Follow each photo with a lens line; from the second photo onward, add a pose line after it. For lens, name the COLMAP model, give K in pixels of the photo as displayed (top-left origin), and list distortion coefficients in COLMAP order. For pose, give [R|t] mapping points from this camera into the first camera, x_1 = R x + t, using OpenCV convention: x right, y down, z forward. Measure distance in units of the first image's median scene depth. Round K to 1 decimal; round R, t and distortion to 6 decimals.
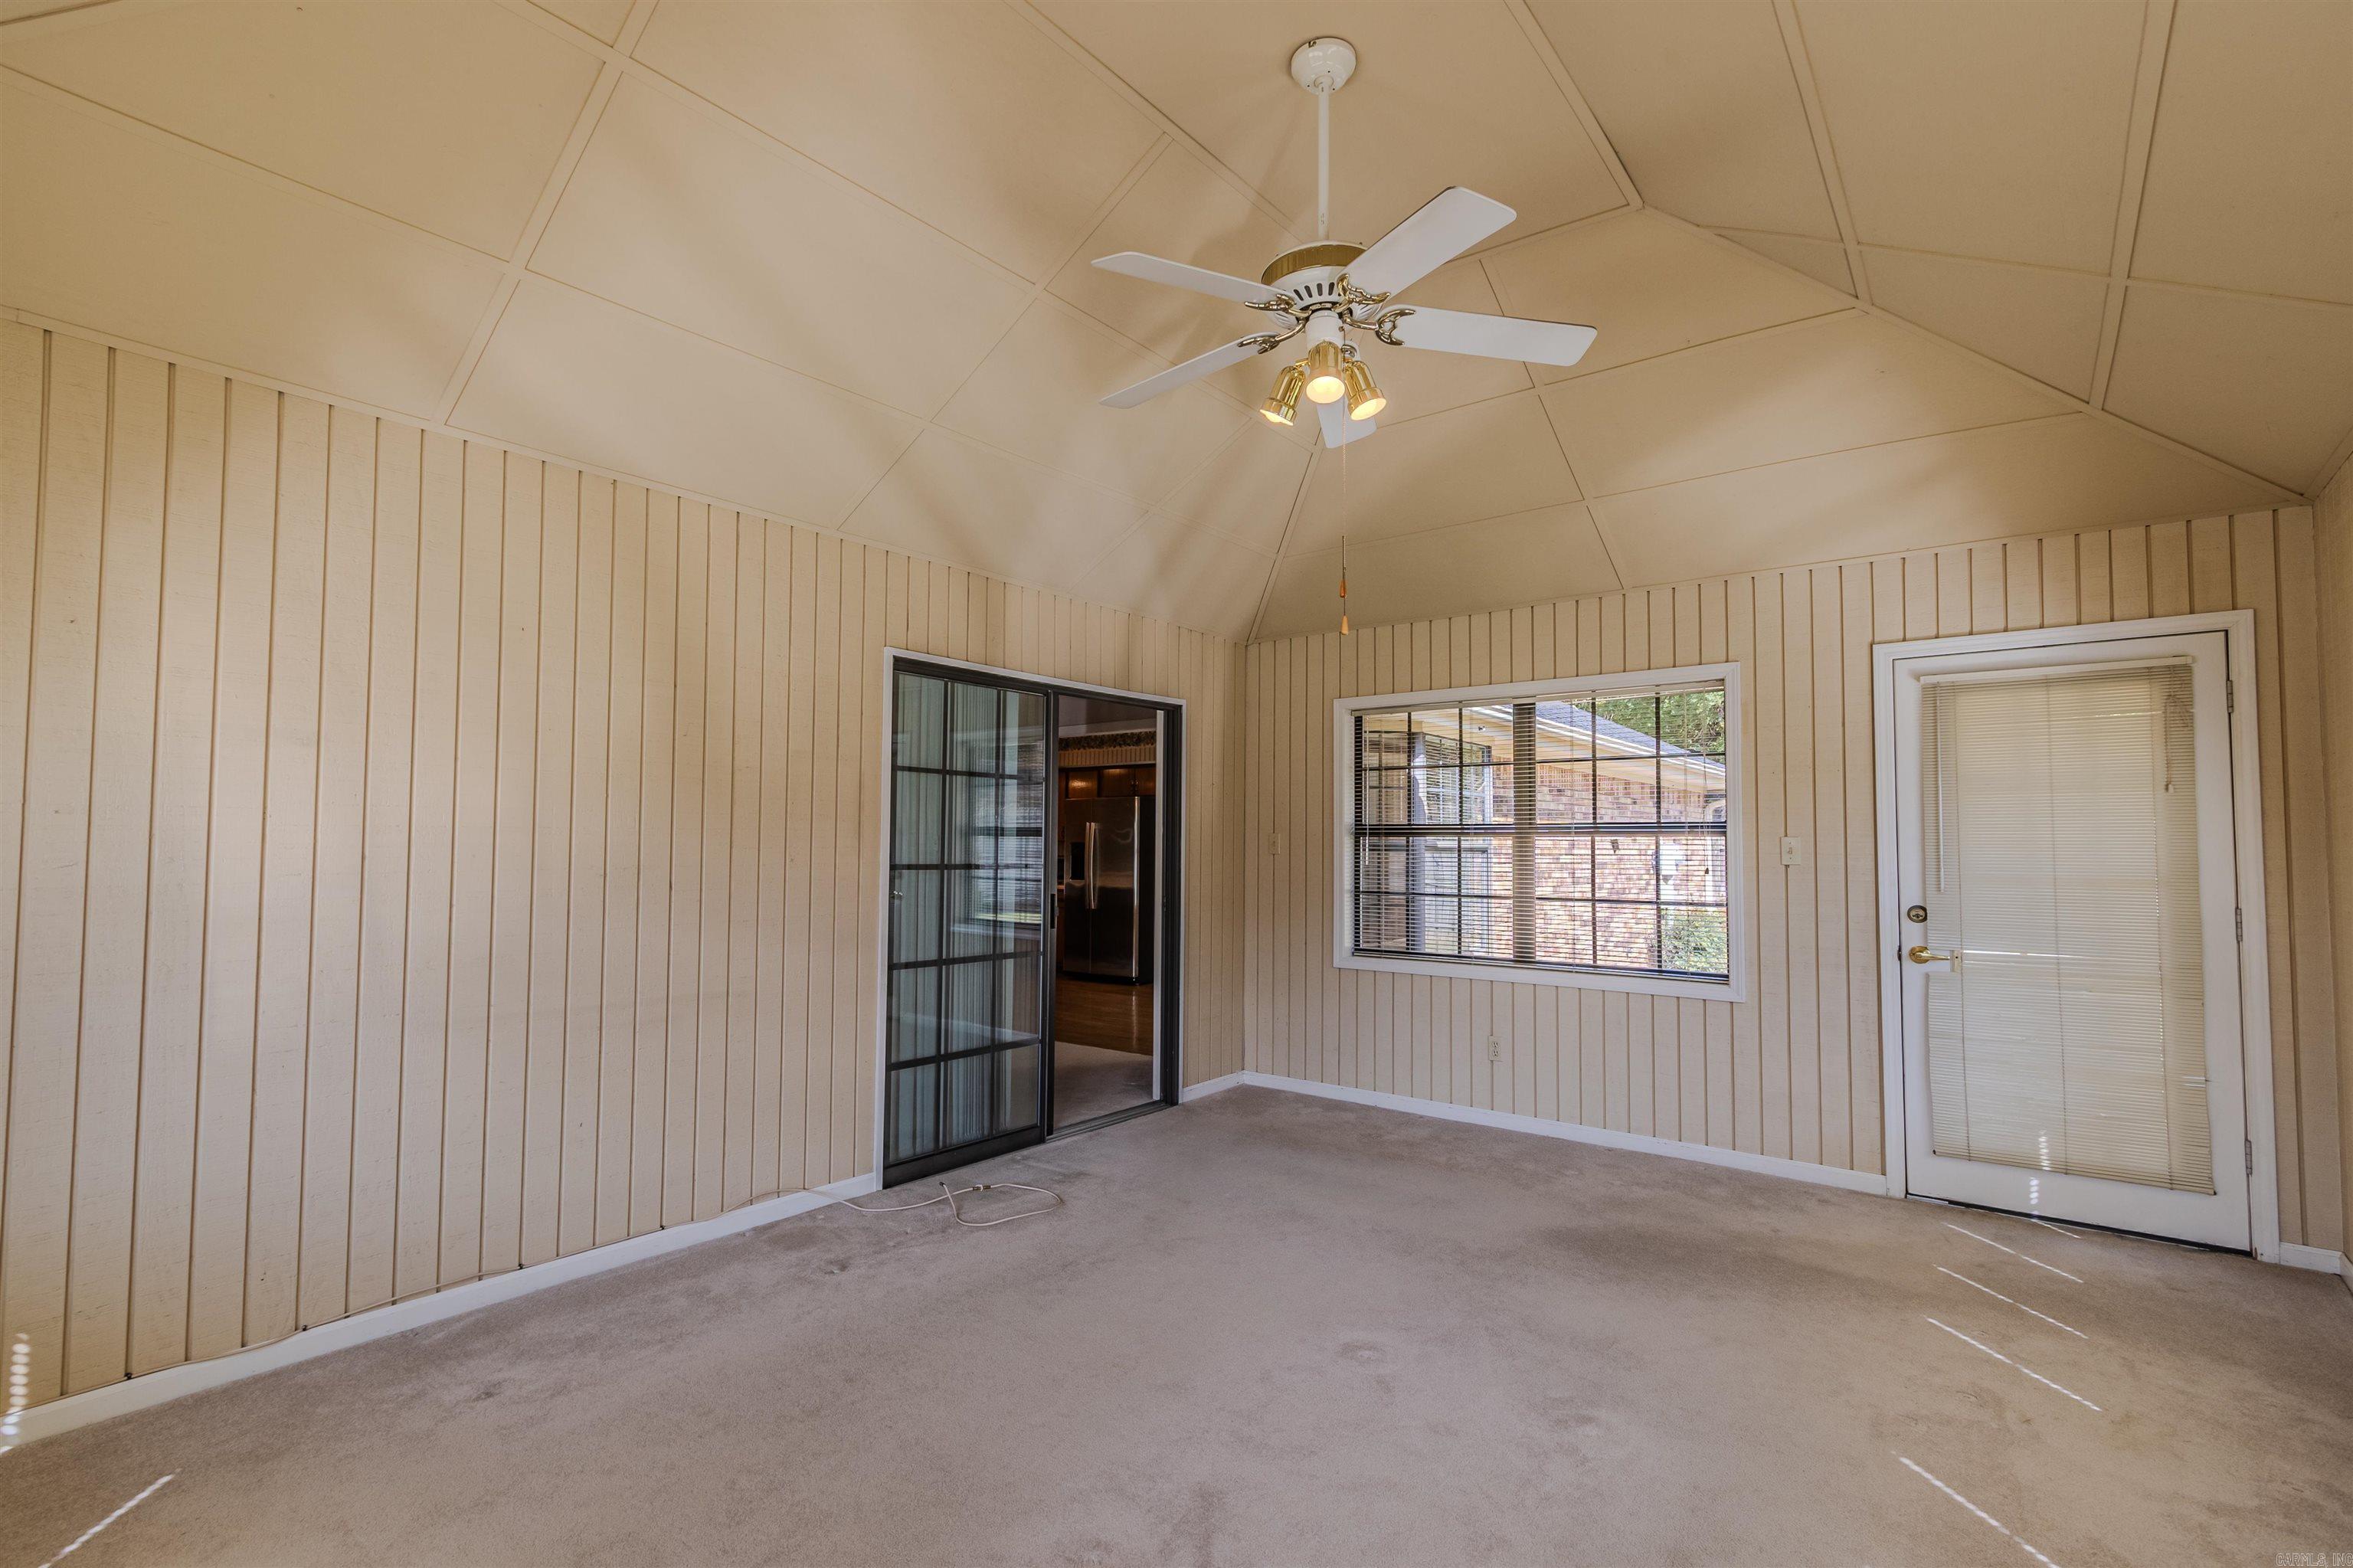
lens RADIAL K [[1071.4, 0, 1166.1], [0, 1071.4, 796.4], [0, 0, 1]] dist [0.009735, -0.000433]
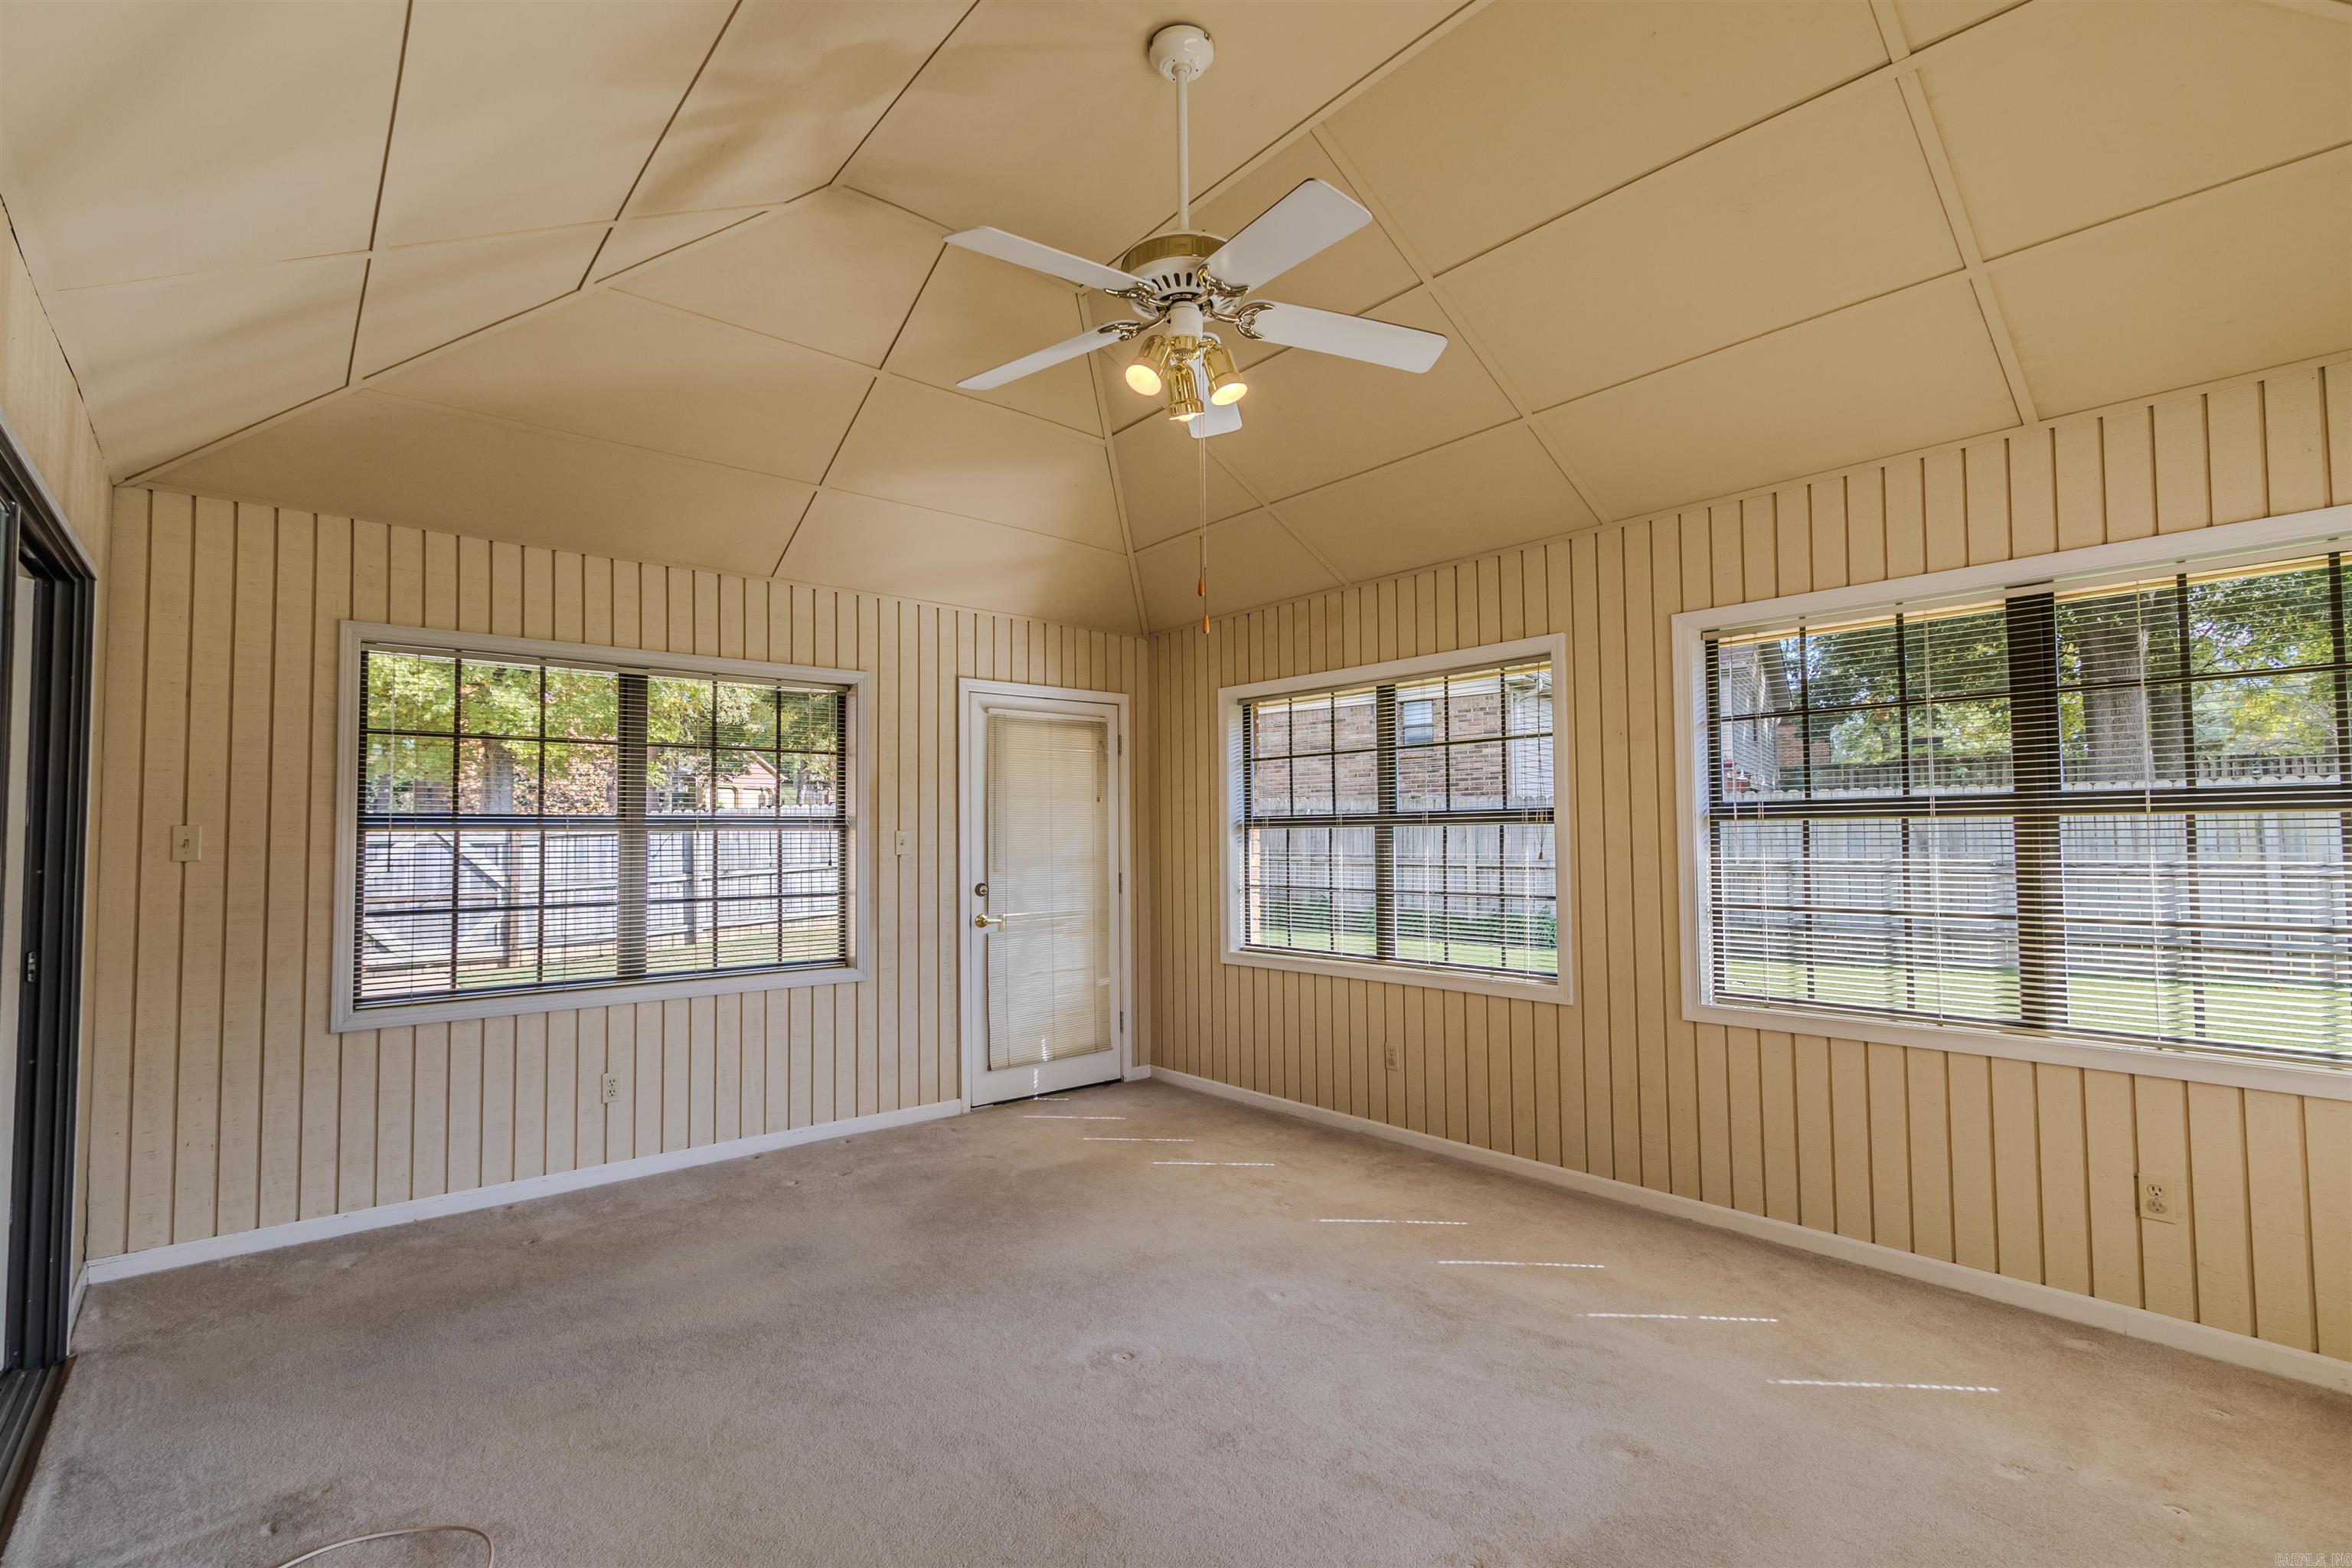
lens RADIAL K [[1077.7, 0, 1173.1], [0, 1077.7, 793.2], [0, 0, 1]] dist [0.005731, -0.000073]
pose [[0.192755, 0.031564, 0.980739, -0.539826], [-0.038674, 0.998950, -0.024549, 0.015911], [-0.980484, -0.033198, 0.193774, 0.527973]]
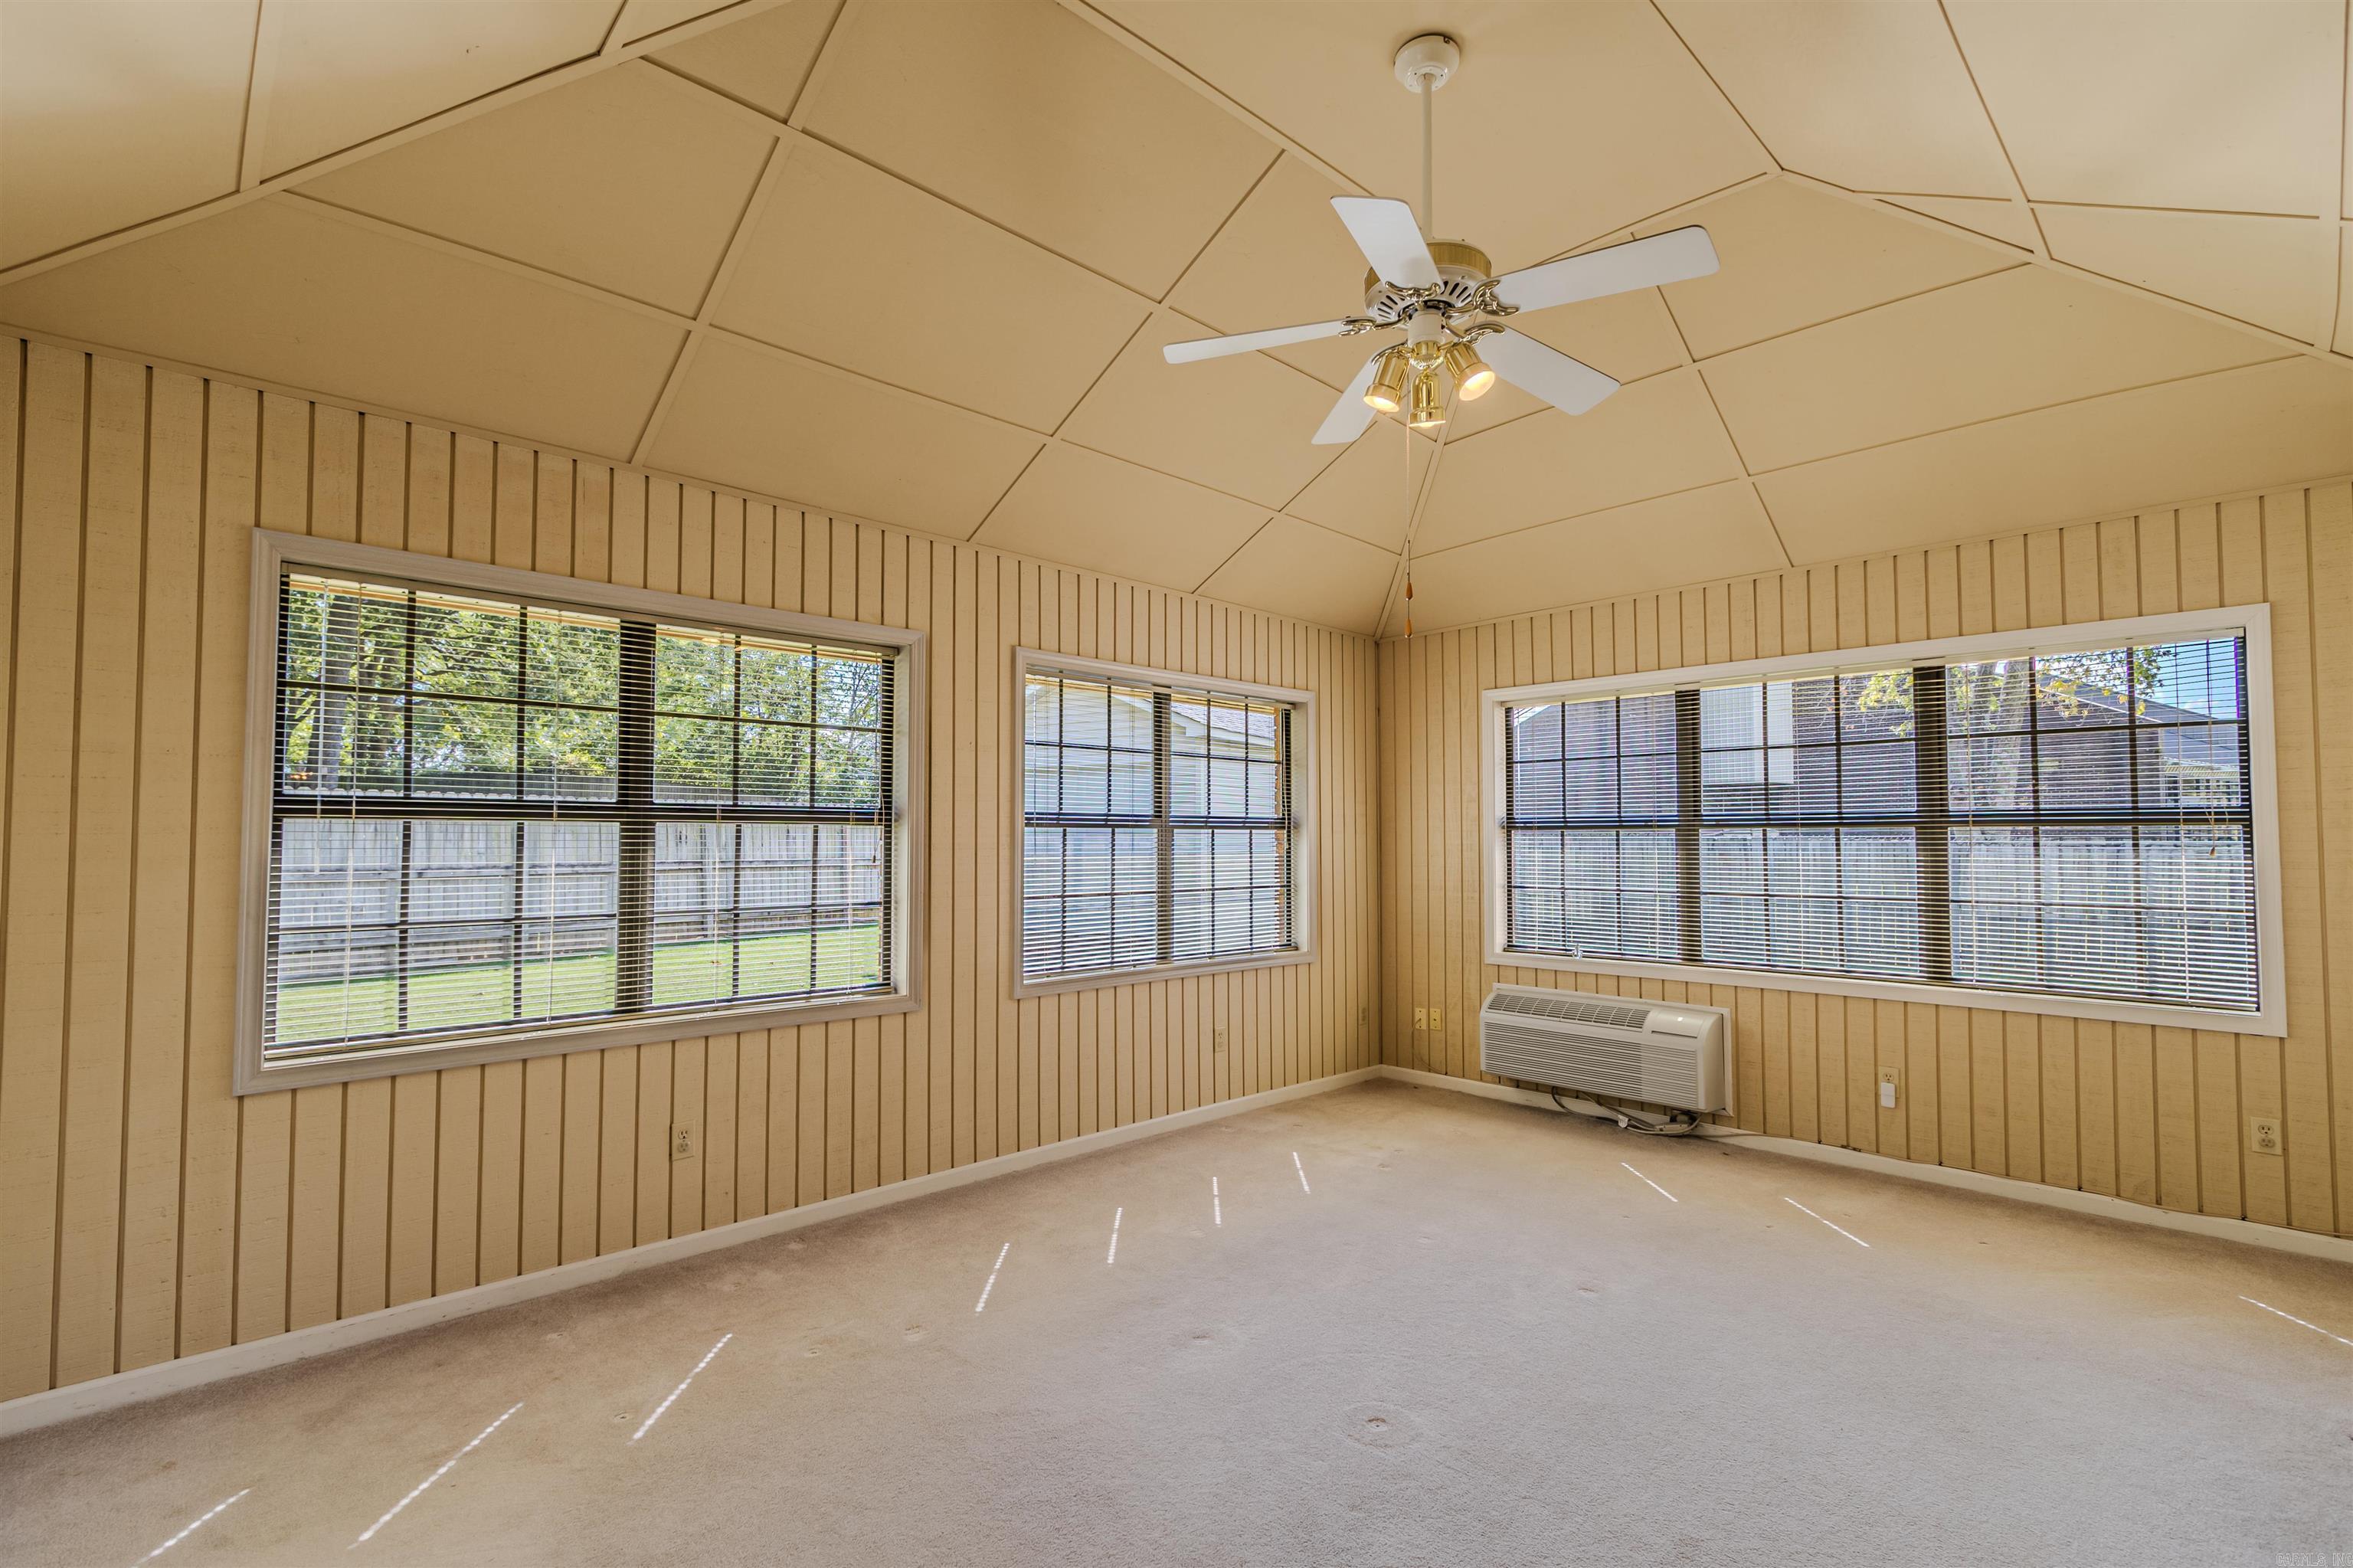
lens RADIAL K [[1078.2, 0, 1173.6], [0, 1078.2, 793.2], [0, 0, 1]] dist [0.005731, -0.000073]
pose [[-0.990674, -0.004790, 0.136167, 0.163436], [-0.016331, 0.996352, -0.083761, 0.055419], [-0.135269, -0.085203, -0.987139, 1.318331]]
